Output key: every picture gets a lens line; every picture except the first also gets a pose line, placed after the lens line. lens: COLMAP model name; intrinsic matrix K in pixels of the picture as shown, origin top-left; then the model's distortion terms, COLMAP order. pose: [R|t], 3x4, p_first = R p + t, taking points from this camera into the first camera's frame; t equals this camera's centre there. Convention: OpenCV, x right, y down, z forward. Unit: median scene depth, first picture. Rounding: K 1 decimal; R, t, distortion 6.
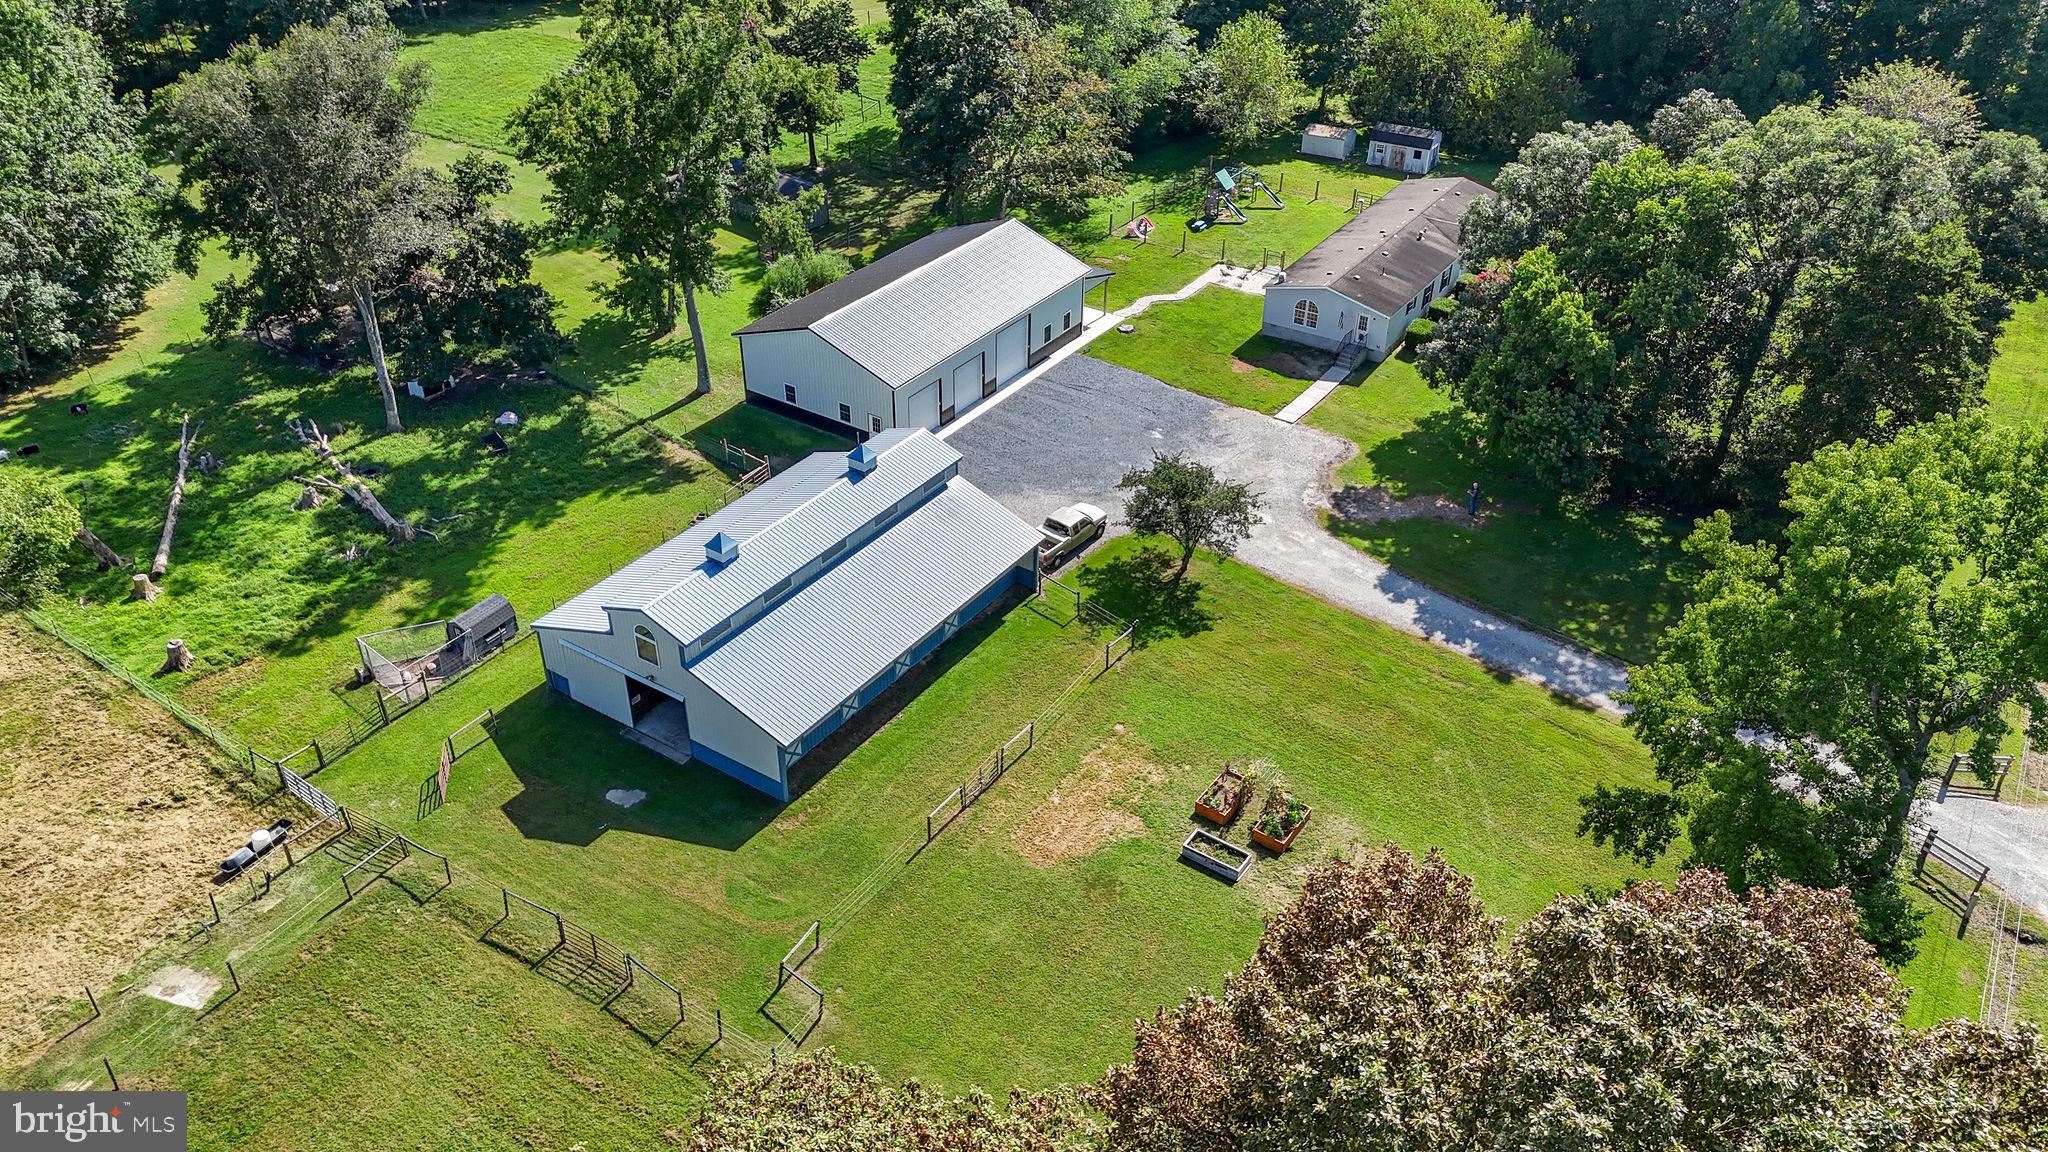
lens RADIAL K [[1386.2, 0, 1024.0], [0, 1386.2, 576.0], [0, 0, 1]] dist [-0.000551, -0.001143]
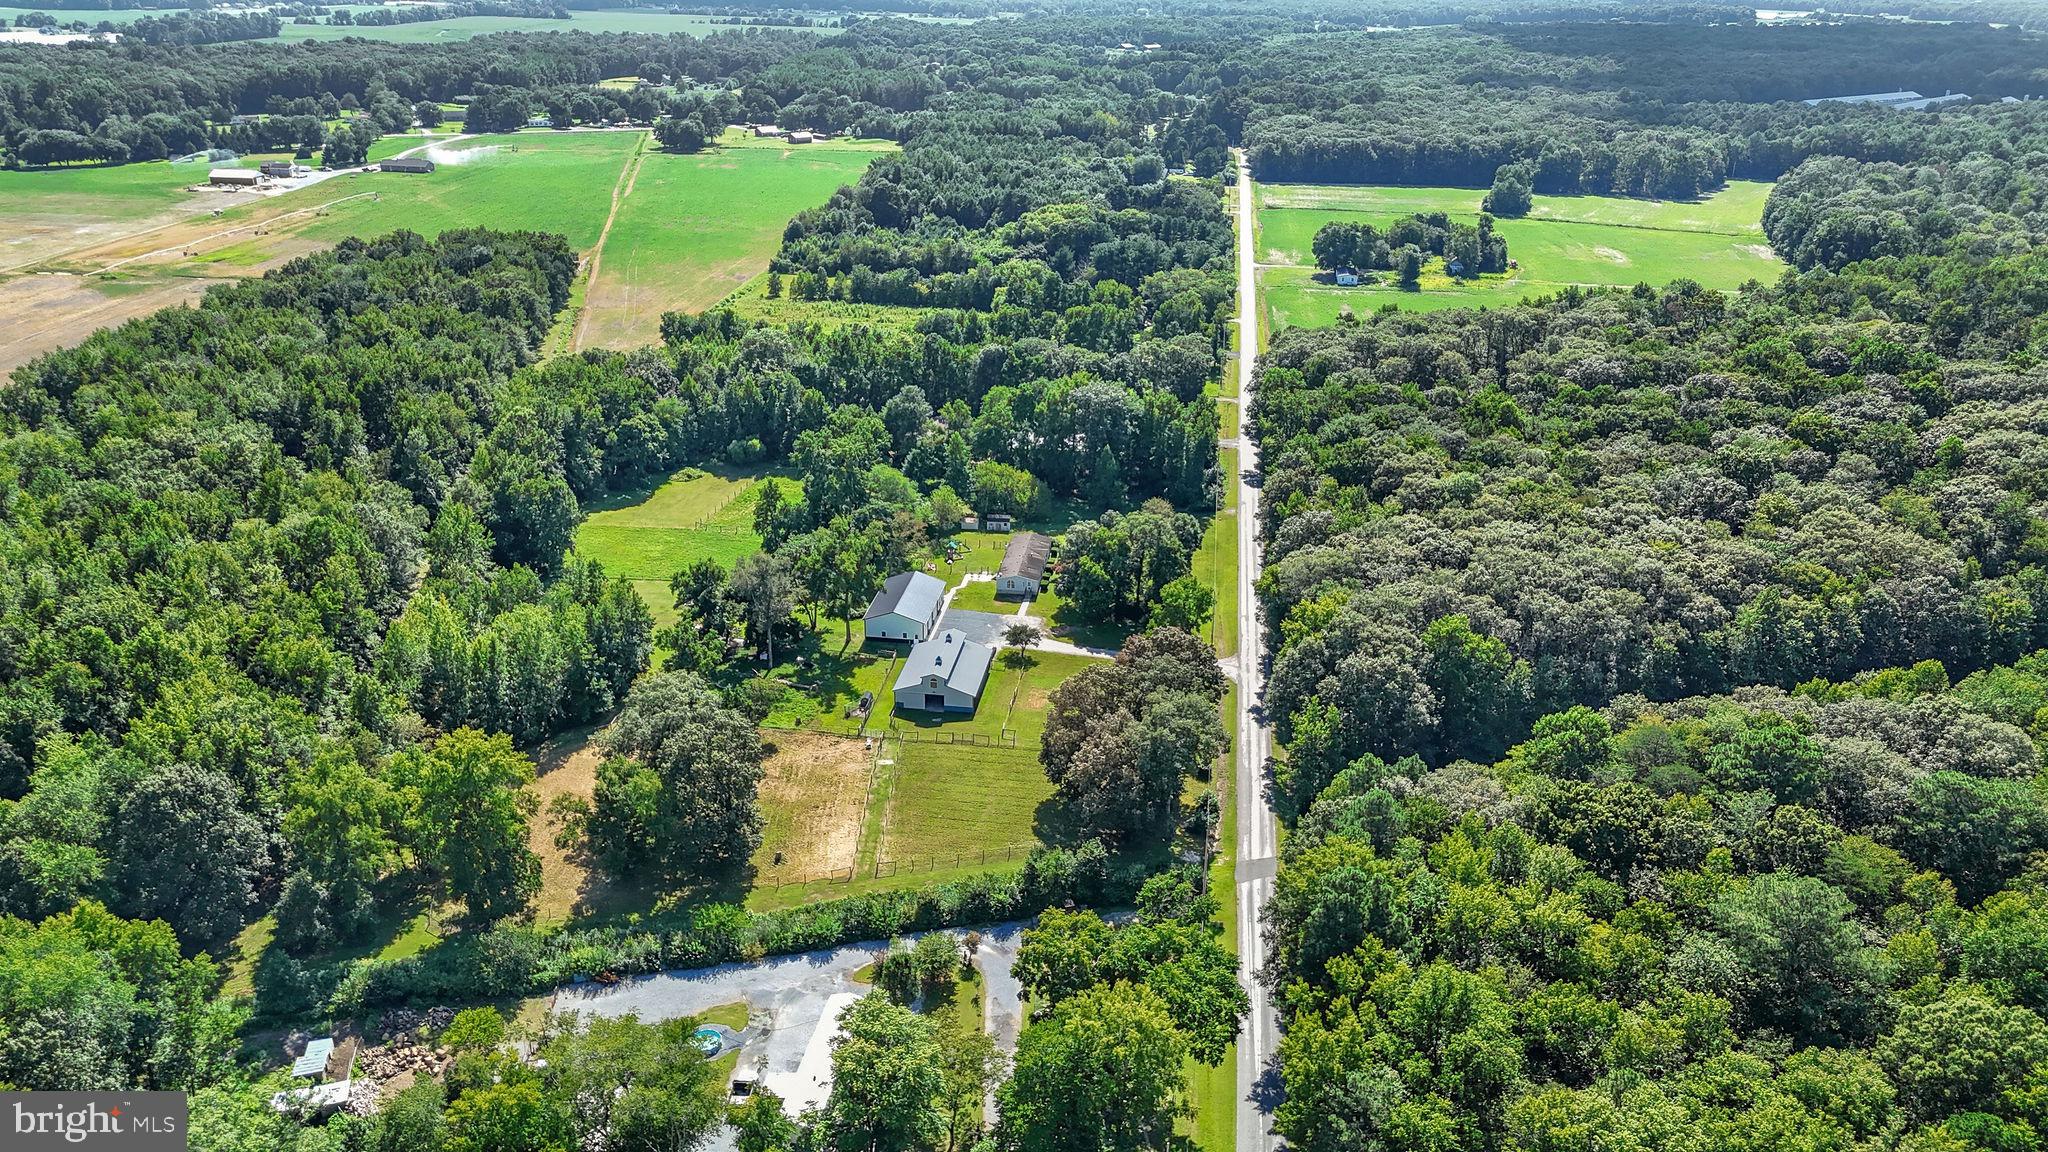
lens RADIAL K [[1386.2, 0, 1024.0], [0, 1386.2, 576.0], [0, 0, 1]] dist [-0.000551, -0.001143]
pose [[0.889406, -0.155325, 0.429921, -1.399946], [0.241188, 0.958388, -0.152708, 0.351178], [-0.388312, 0.239511, 0.889859, -2.273274]]
